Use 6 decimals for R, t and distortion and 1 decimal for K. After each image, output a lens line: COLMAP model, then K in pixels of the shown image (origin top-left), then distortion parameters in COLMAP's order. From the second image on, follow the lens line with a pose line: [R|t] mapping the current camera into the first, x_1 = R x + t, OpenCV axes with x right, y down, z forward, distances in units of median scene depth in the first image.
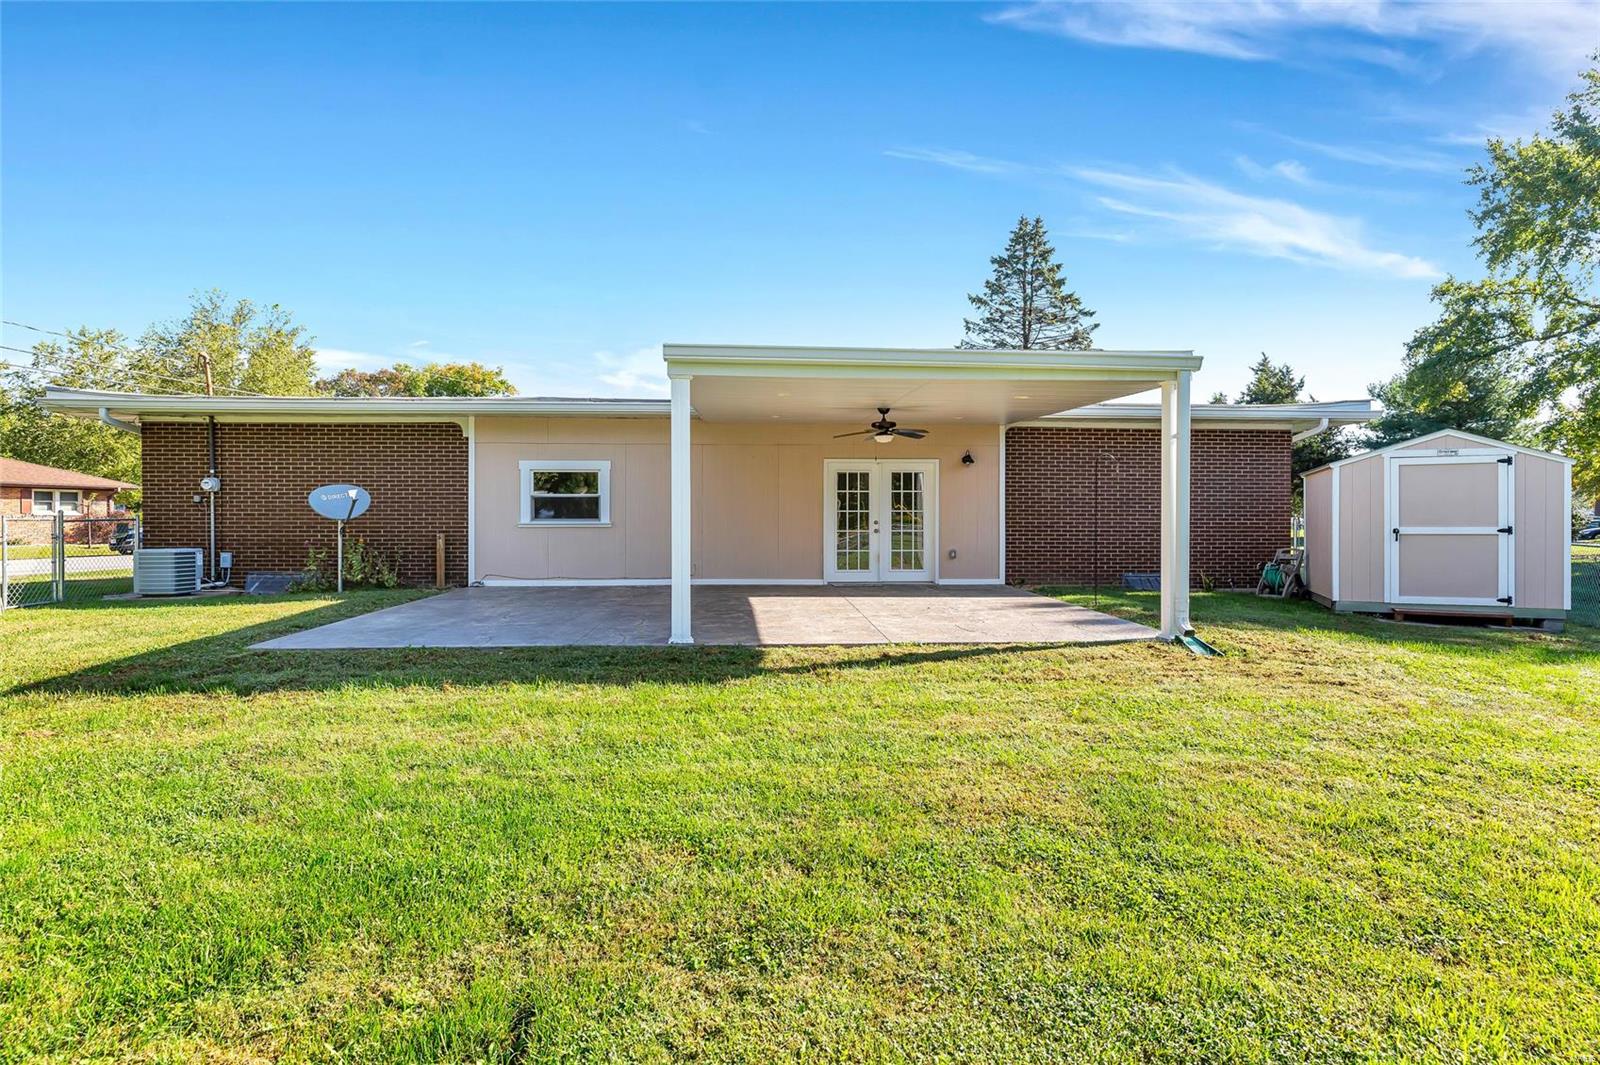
lens RADIAL K [[909.6, 0, 799.7], [0, 909.6, 534.2], [0, 0, 1]] dist [-0.004144, -0.001928]
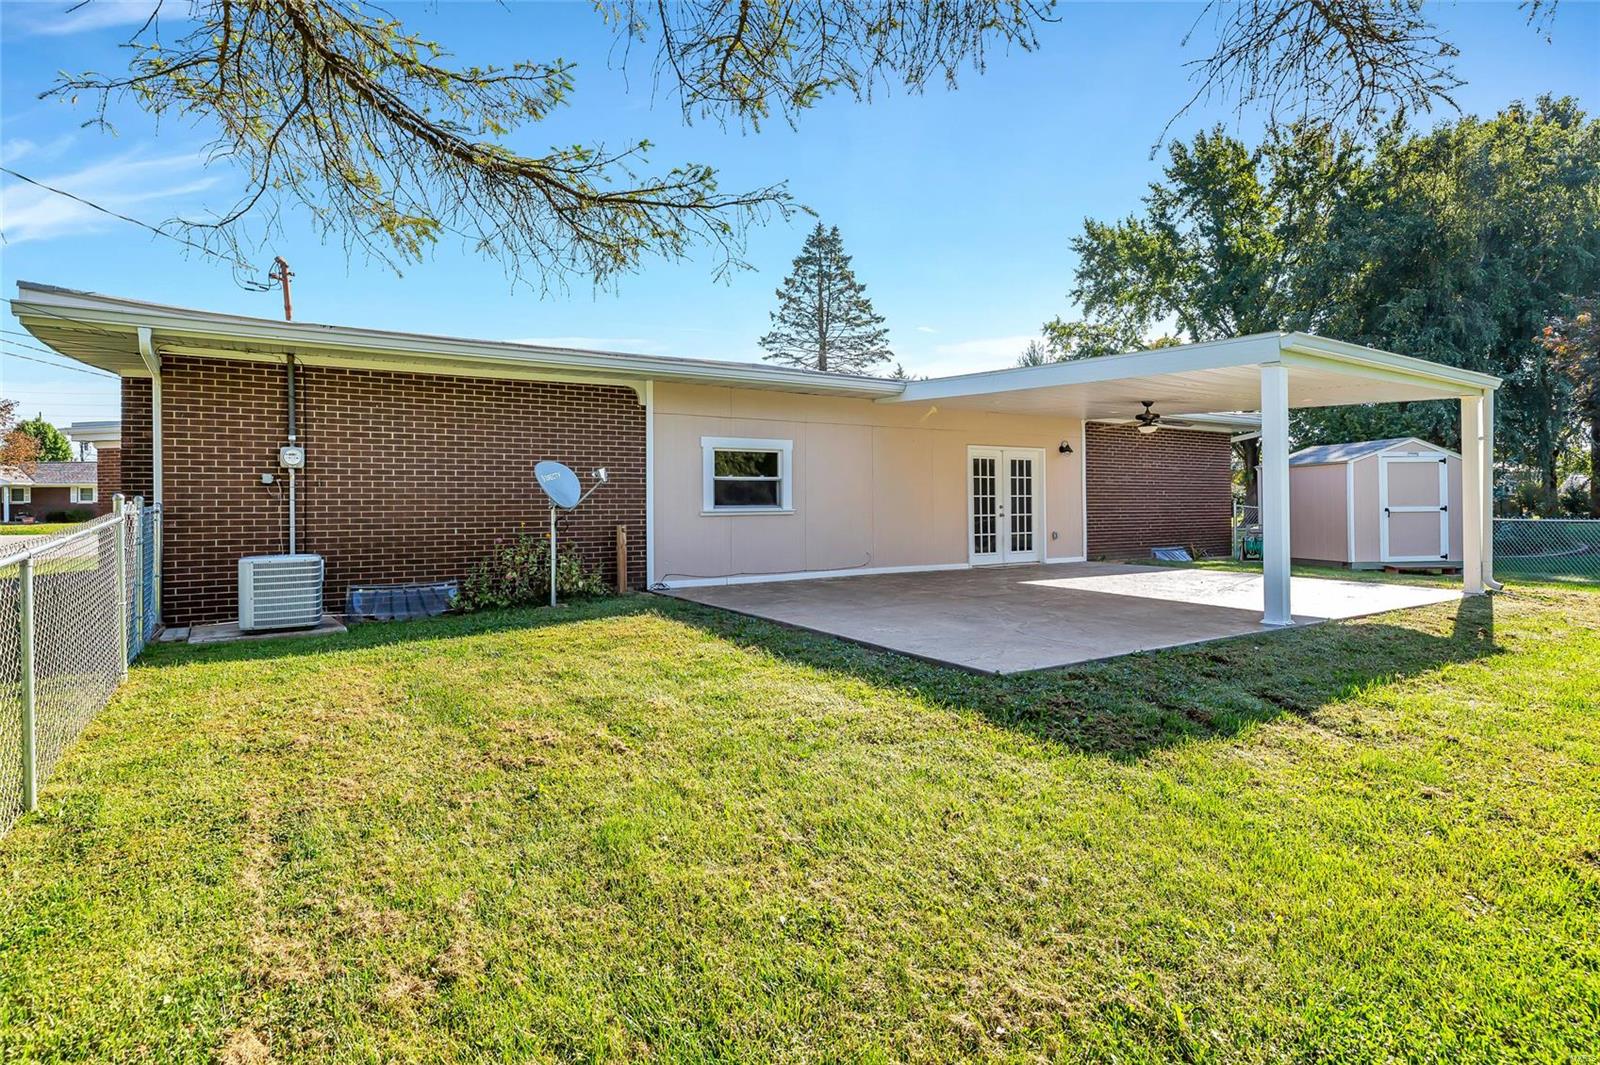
lens RADIAL K [[872.7, 0, 800.2], [0, 872.7, 523.5], [0, 0, 1]] dist [-0.004025, -0.000127]
pose [[0.858143, -0.017672, 0.513107, -0.634569], [0.014692, 0.999843, 0.009864, -0.007310], [-0.513201, -0.000926, 0.858268, 0.255645]]
